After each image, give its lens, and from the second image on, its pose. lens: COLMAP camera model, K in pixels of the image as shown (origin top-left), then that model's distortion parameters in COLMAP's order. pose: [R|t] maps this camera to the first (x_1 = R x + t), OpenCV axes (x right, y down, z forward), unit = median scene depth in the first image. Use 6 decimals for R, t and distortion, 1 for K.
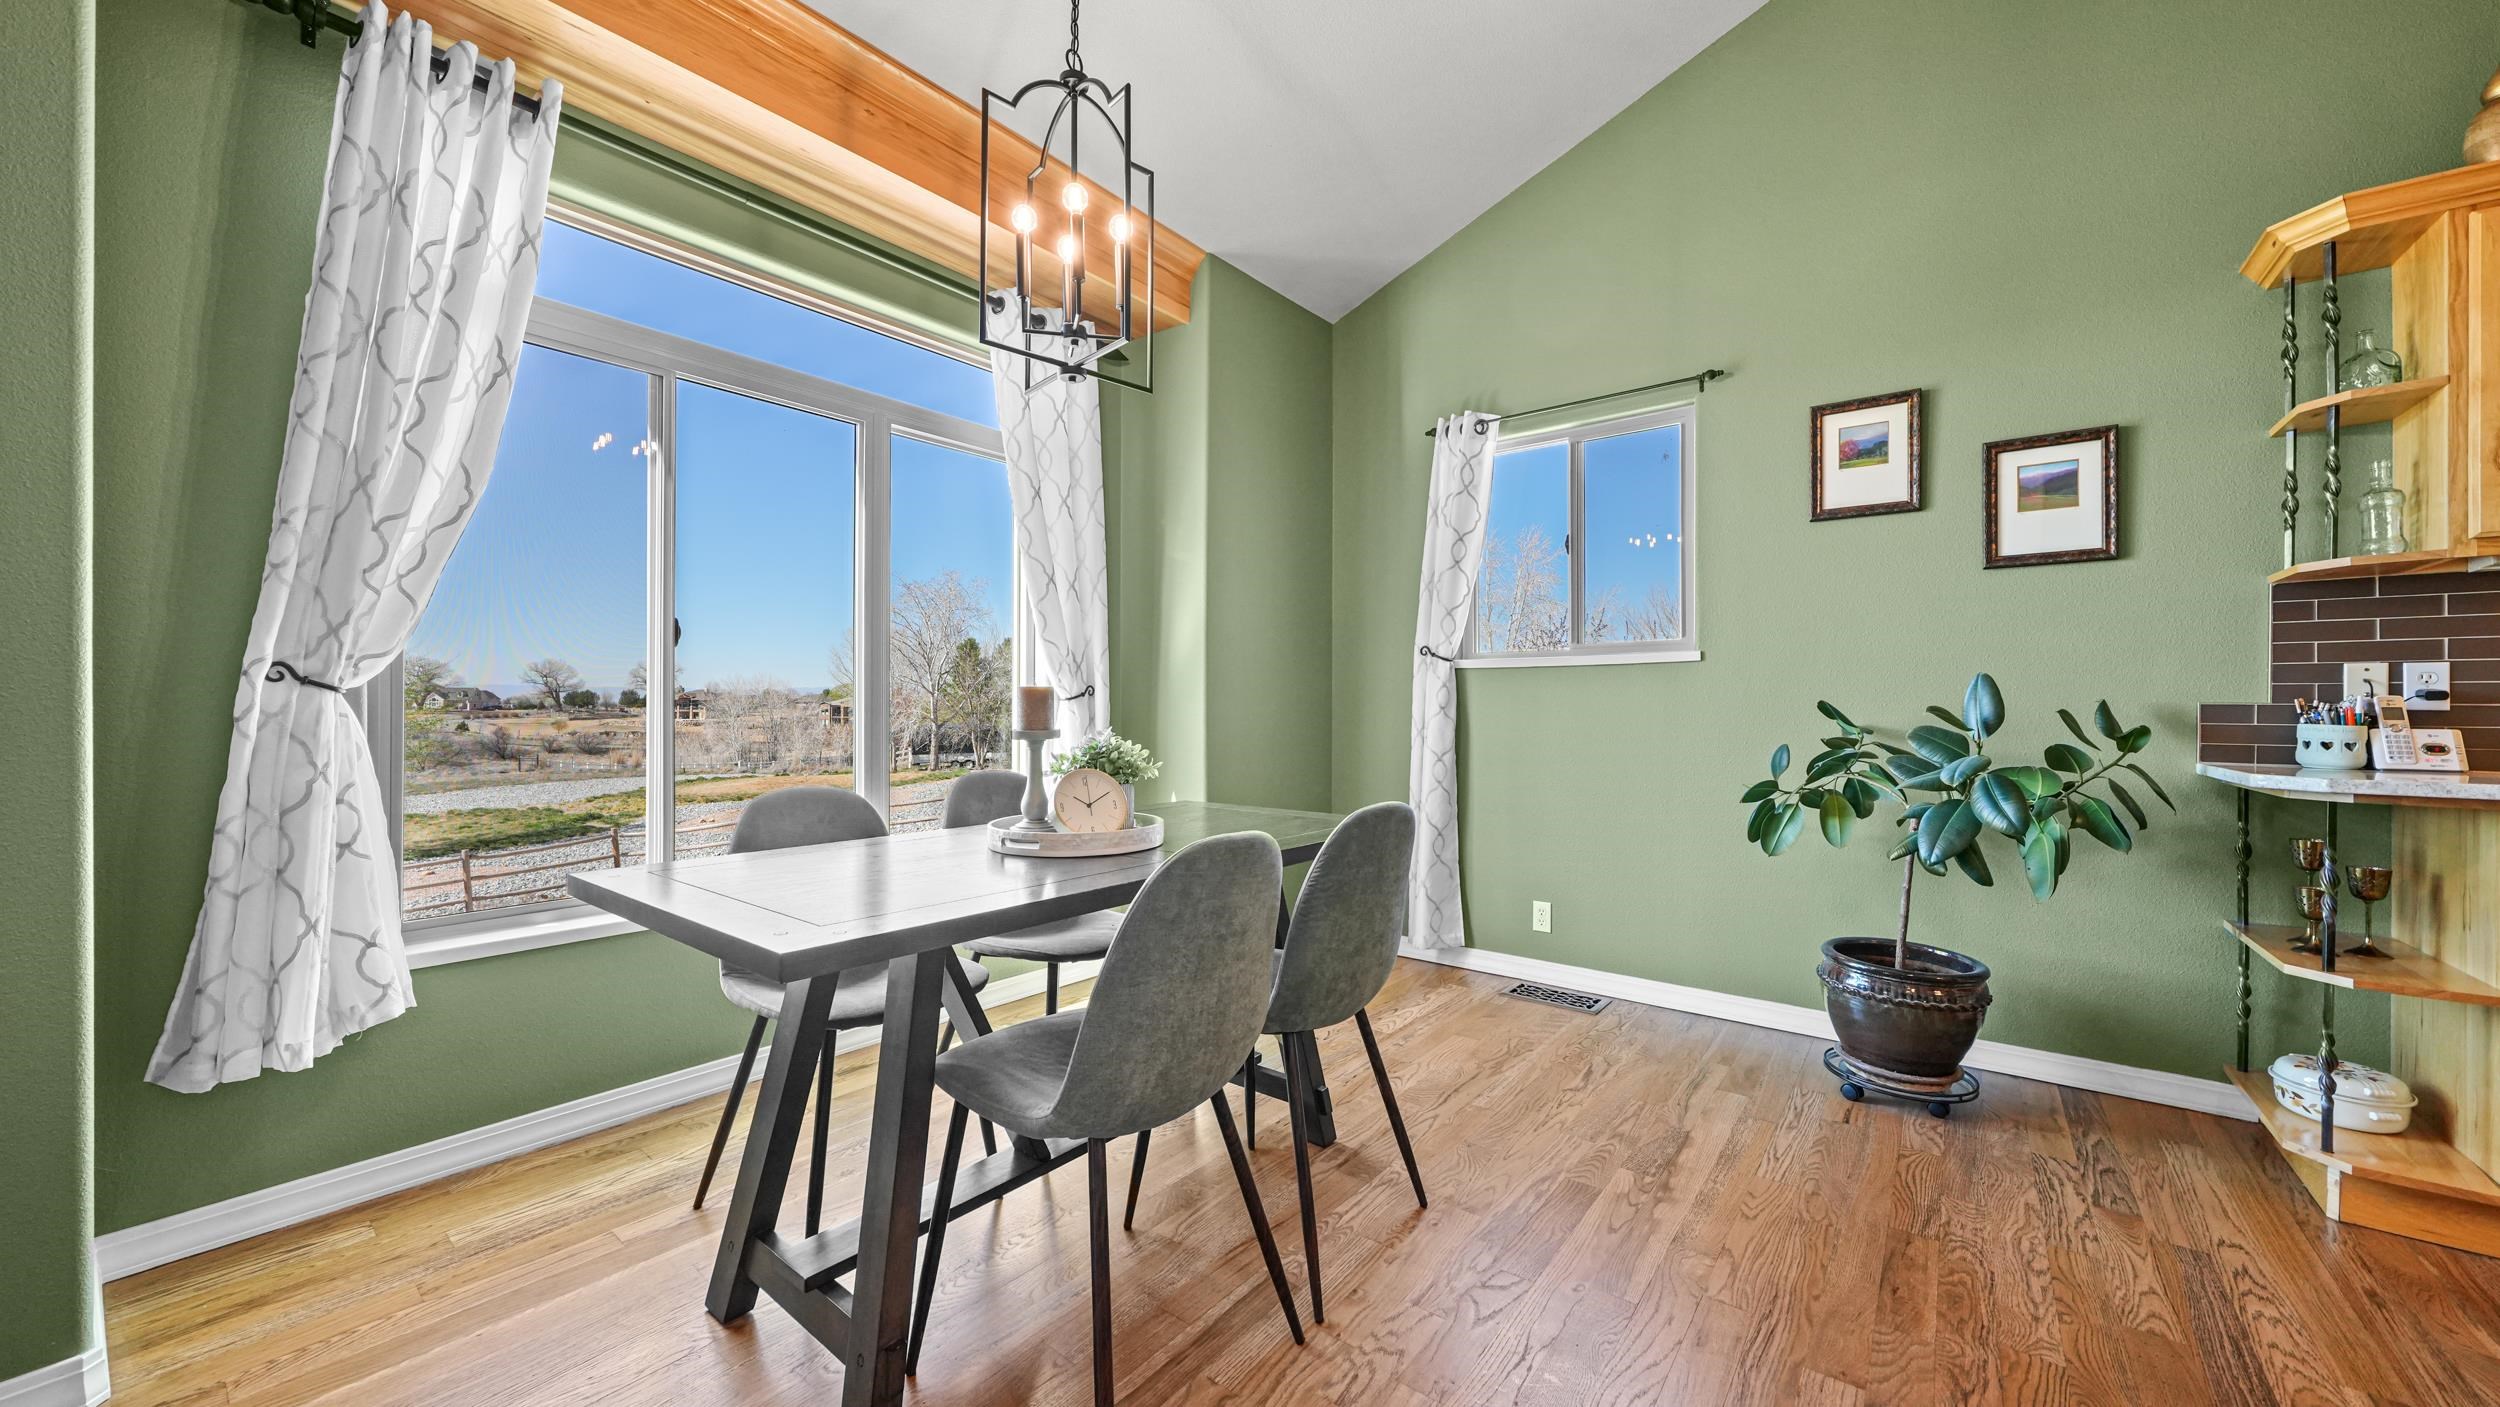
lens RADIAL K [[897.2, 0, 1247.3], [0, 897.2, 704.2], [0, 0, 1]] dist [-0.009213, 0.001456]
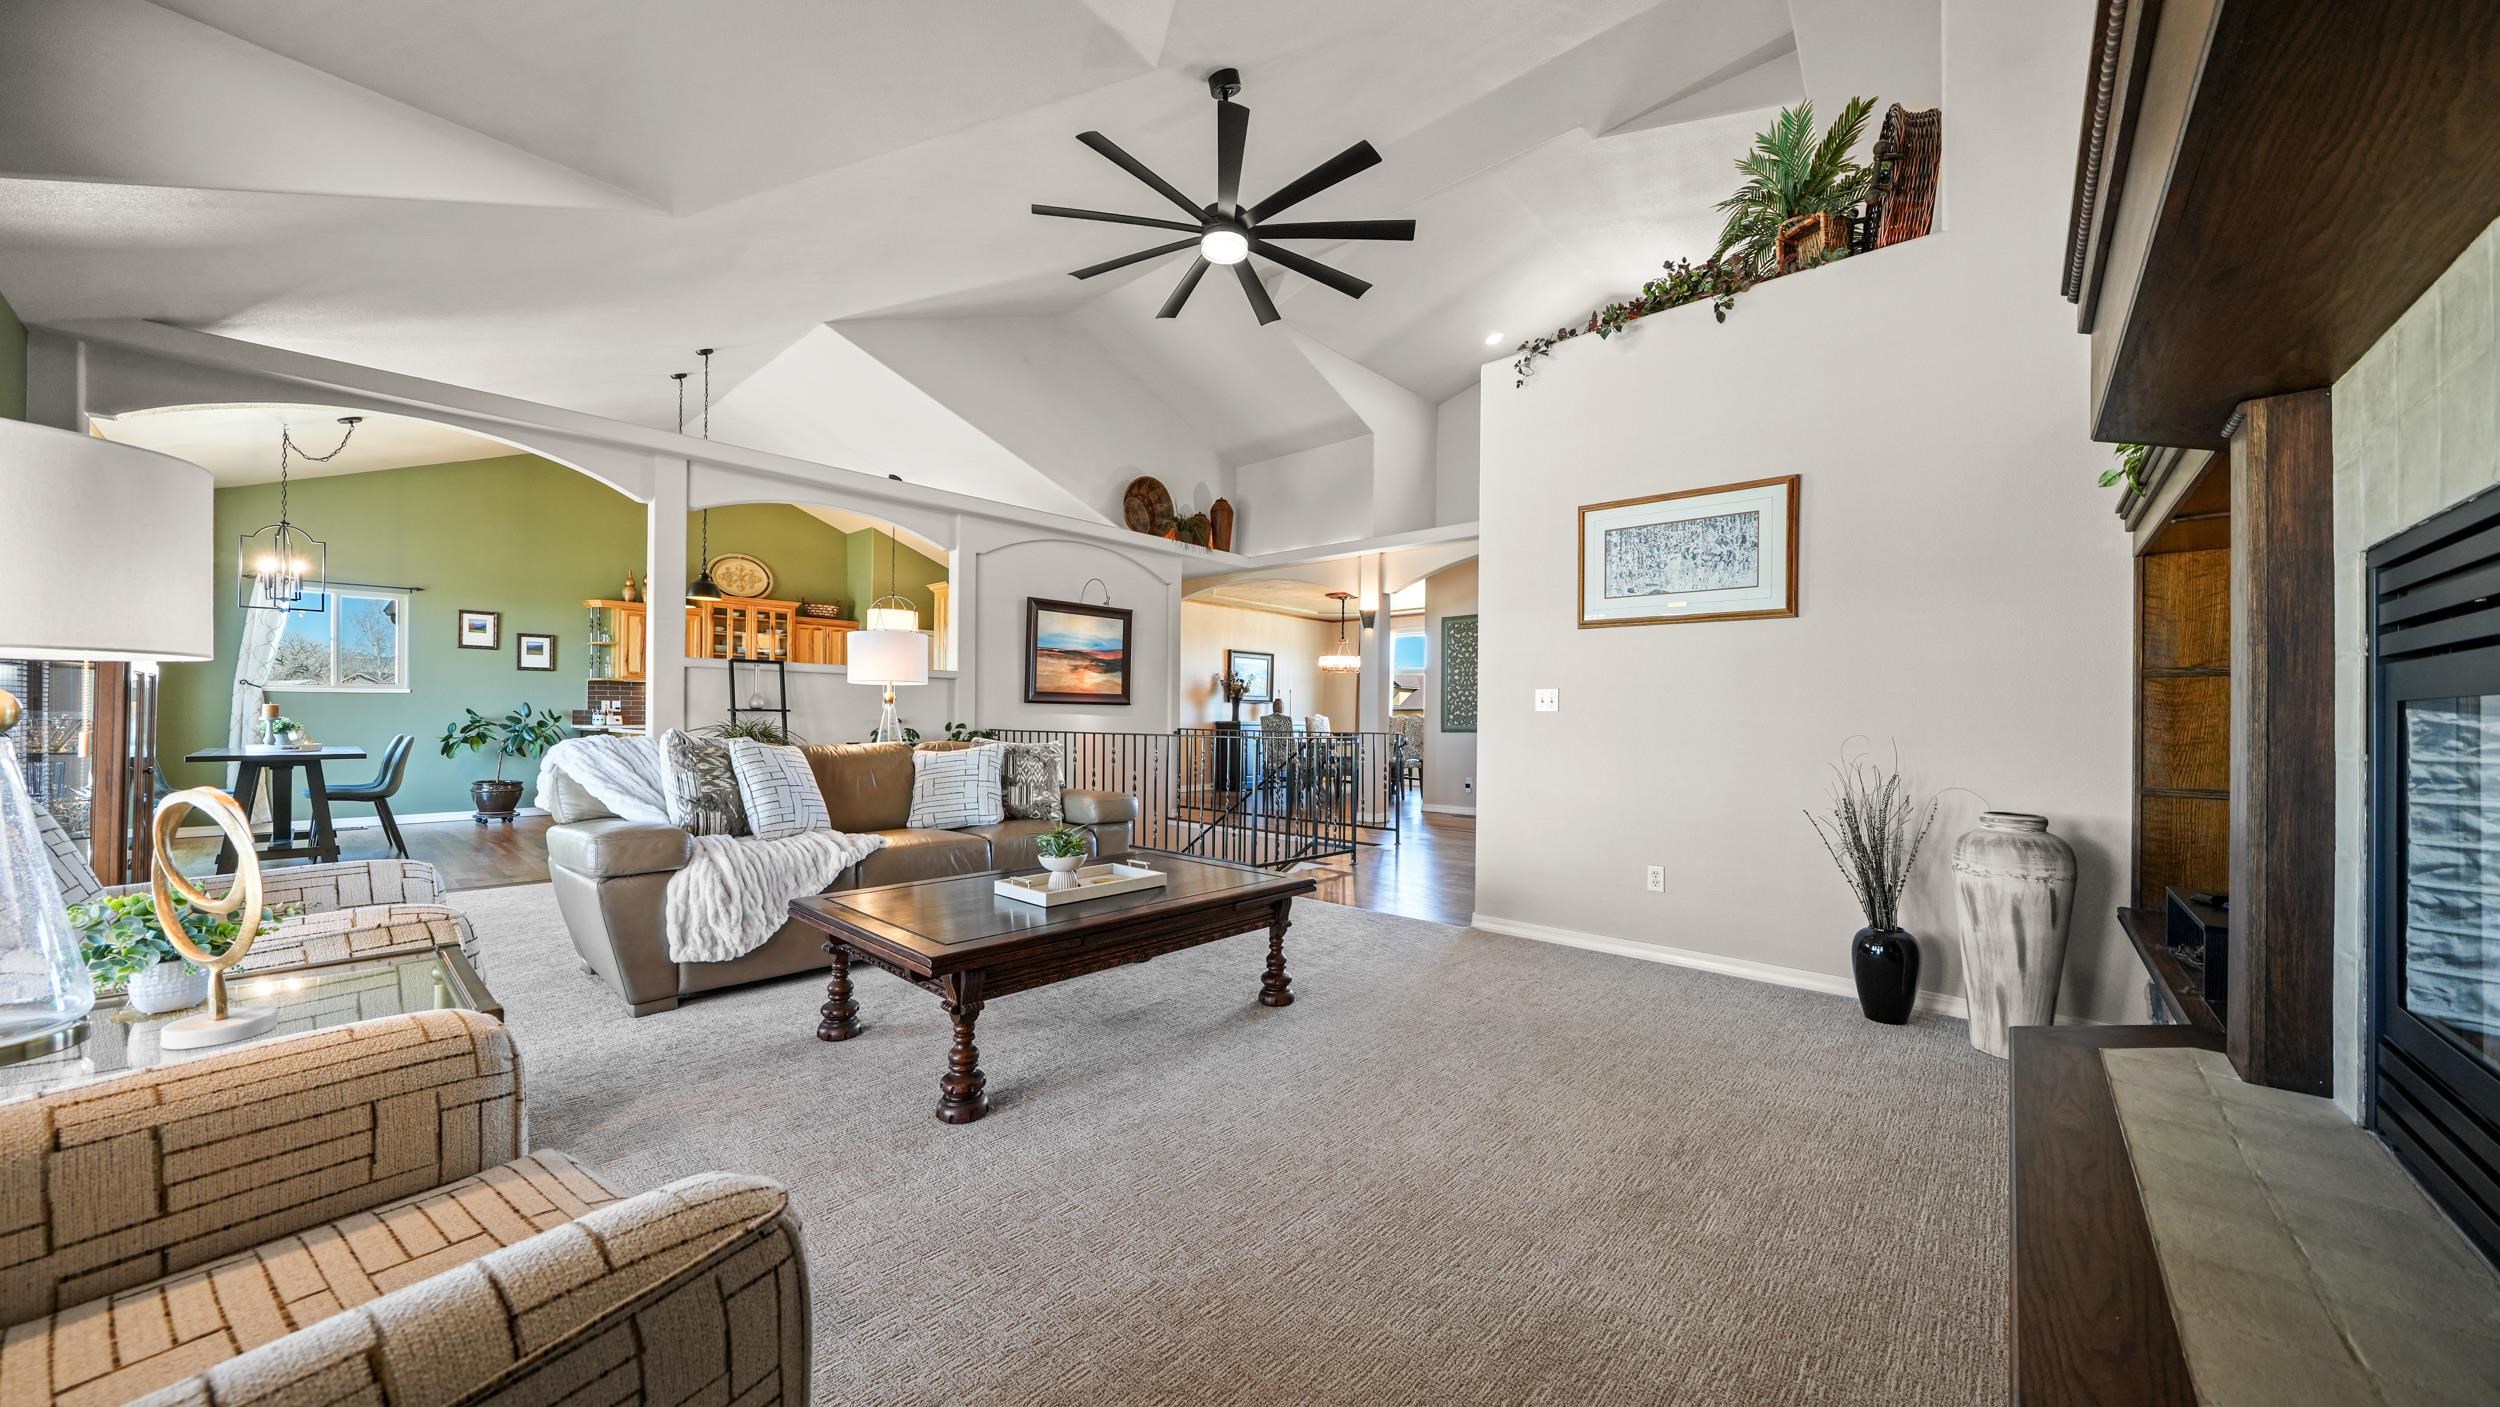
lens RADIAL K [[852.5, 0, 1246.5], [0, 852.5, 716.5], [0, 0, 1]] dist [-0.008312, 0.000690]
pose [[0.080910, -0.006995, 0.996697, -2.111401], [-0.006756, 0.999949, 0.007566, -0.017410], [-0.996699, -0.007346, 0.080859, -1.978778]]
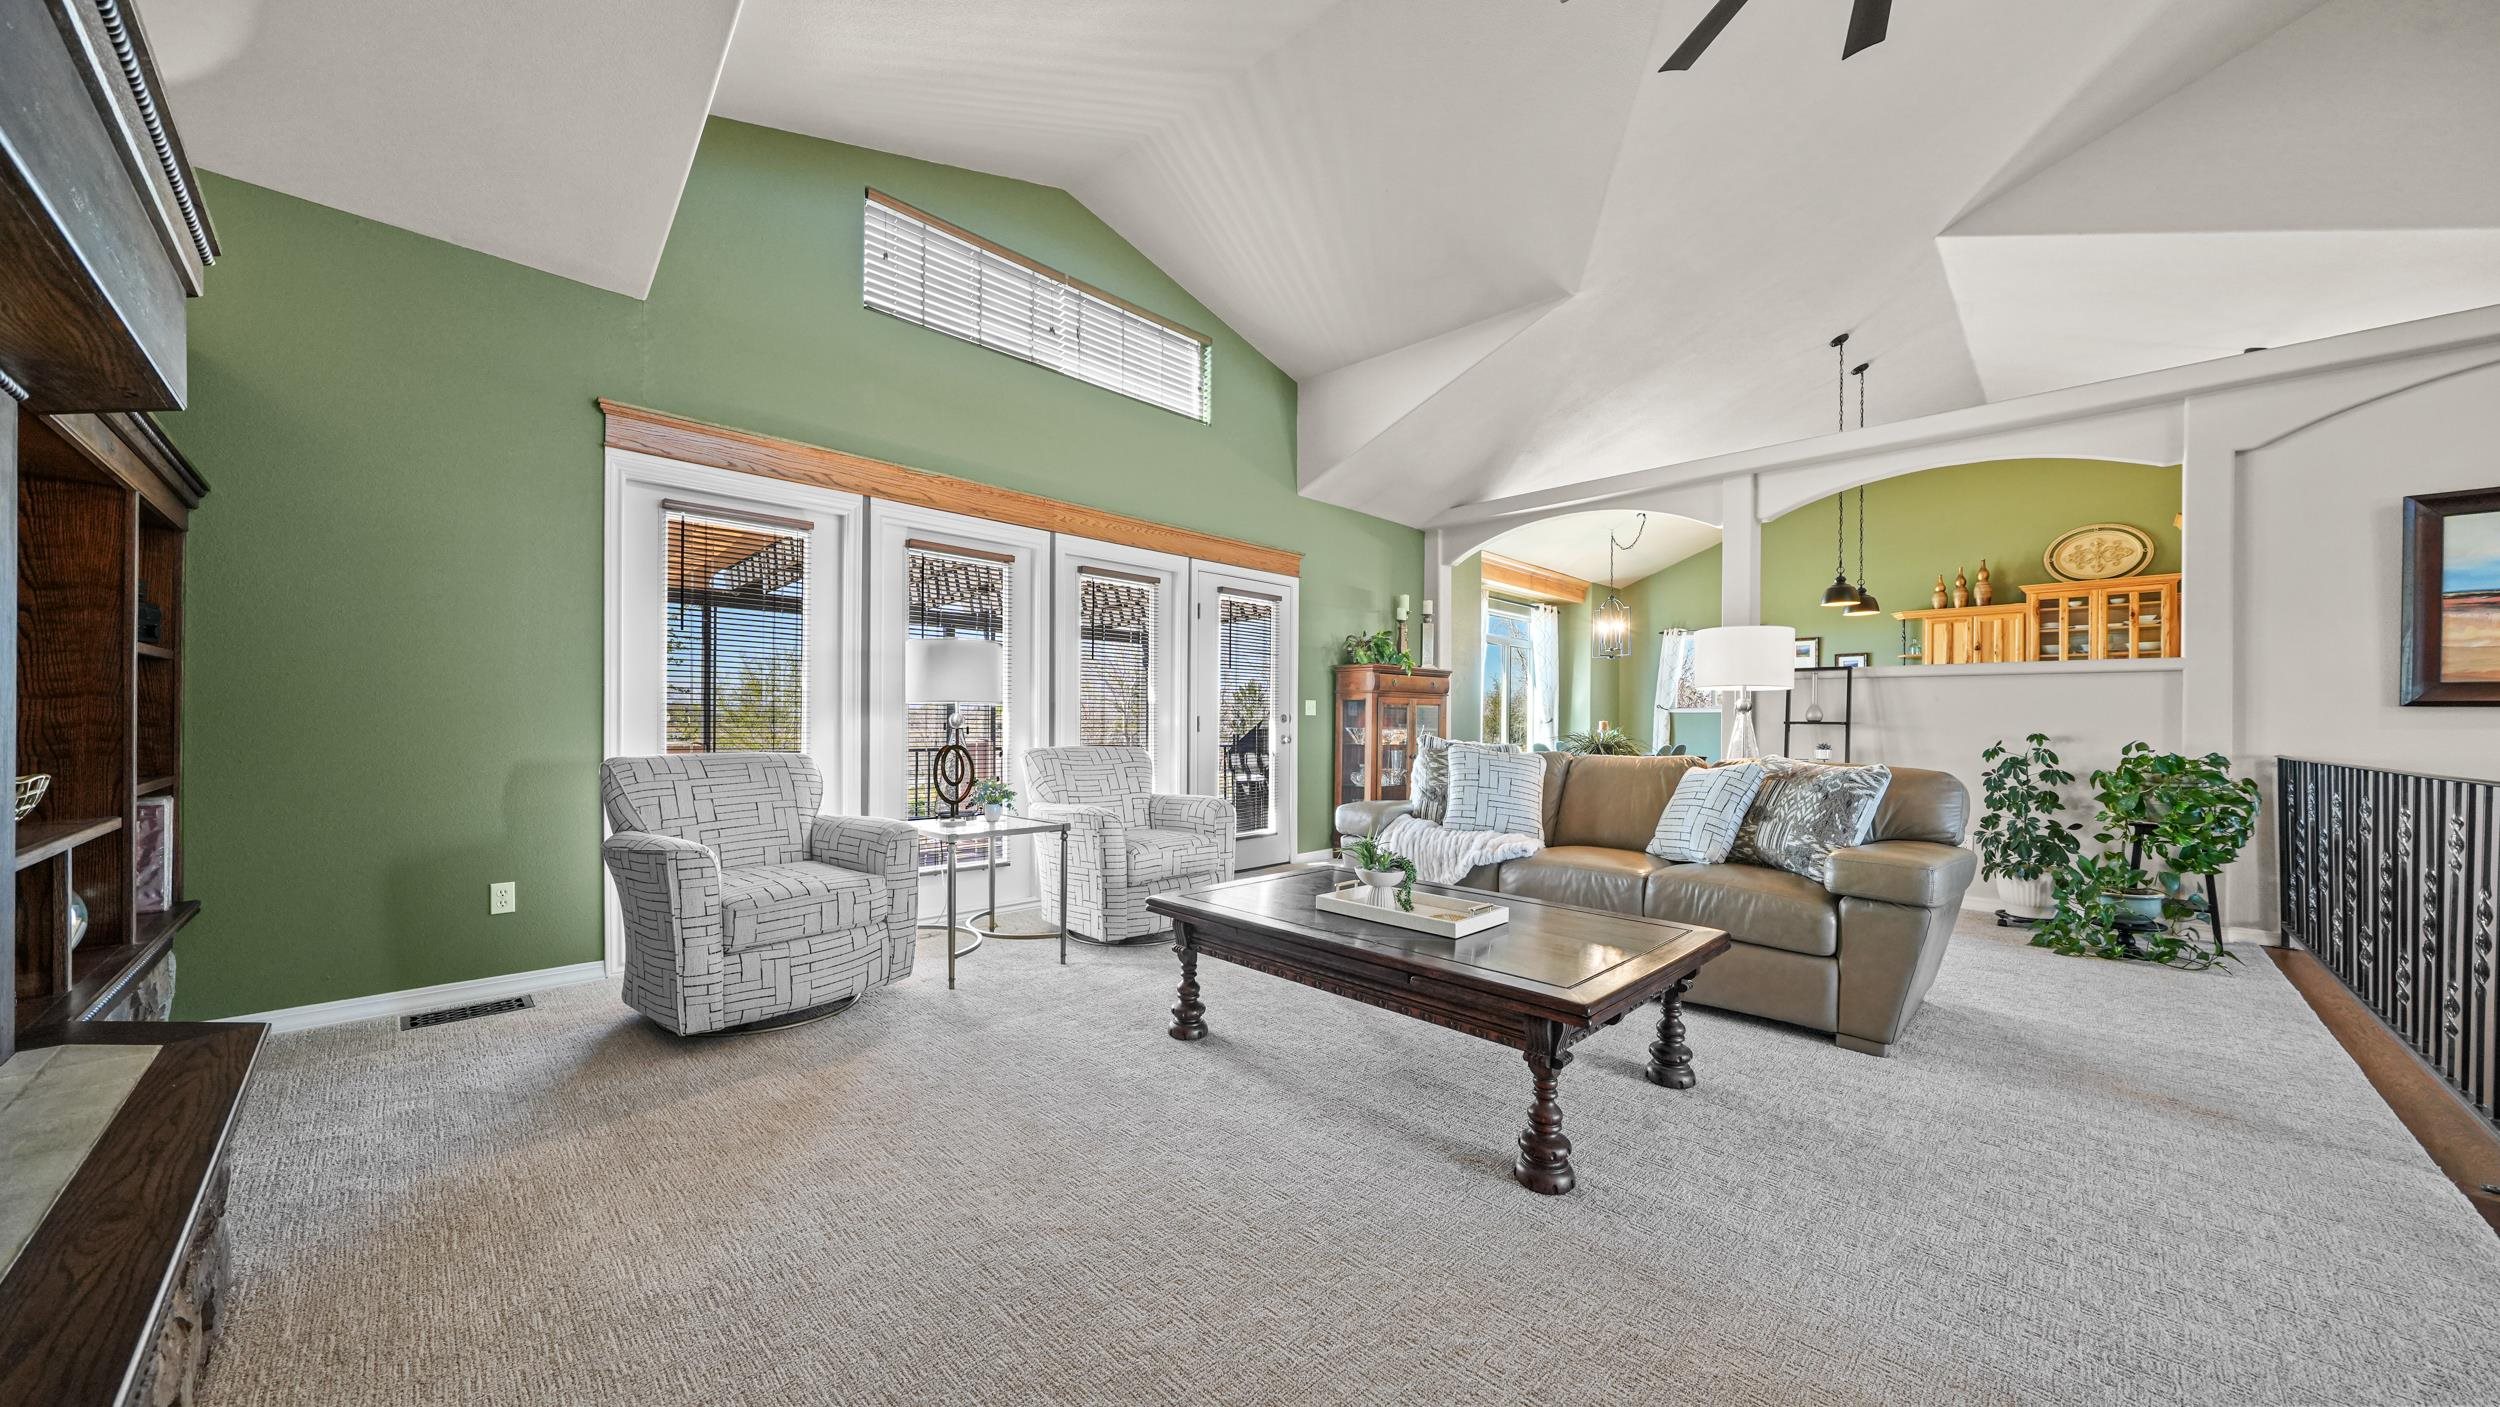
lens RADIAL K [[852.5, 0, 1243.4], [0, 852.5, 721.6], [0, 0, 1]] dist [-0.008312, 0.000690]
pose [[0.992042, 0.000209, -0.125905, -1.108776], [-0.000534, 0.999997, -0.002547, -0.005646], [0.125904, 0.002594, 0.992039, -2.676309]]
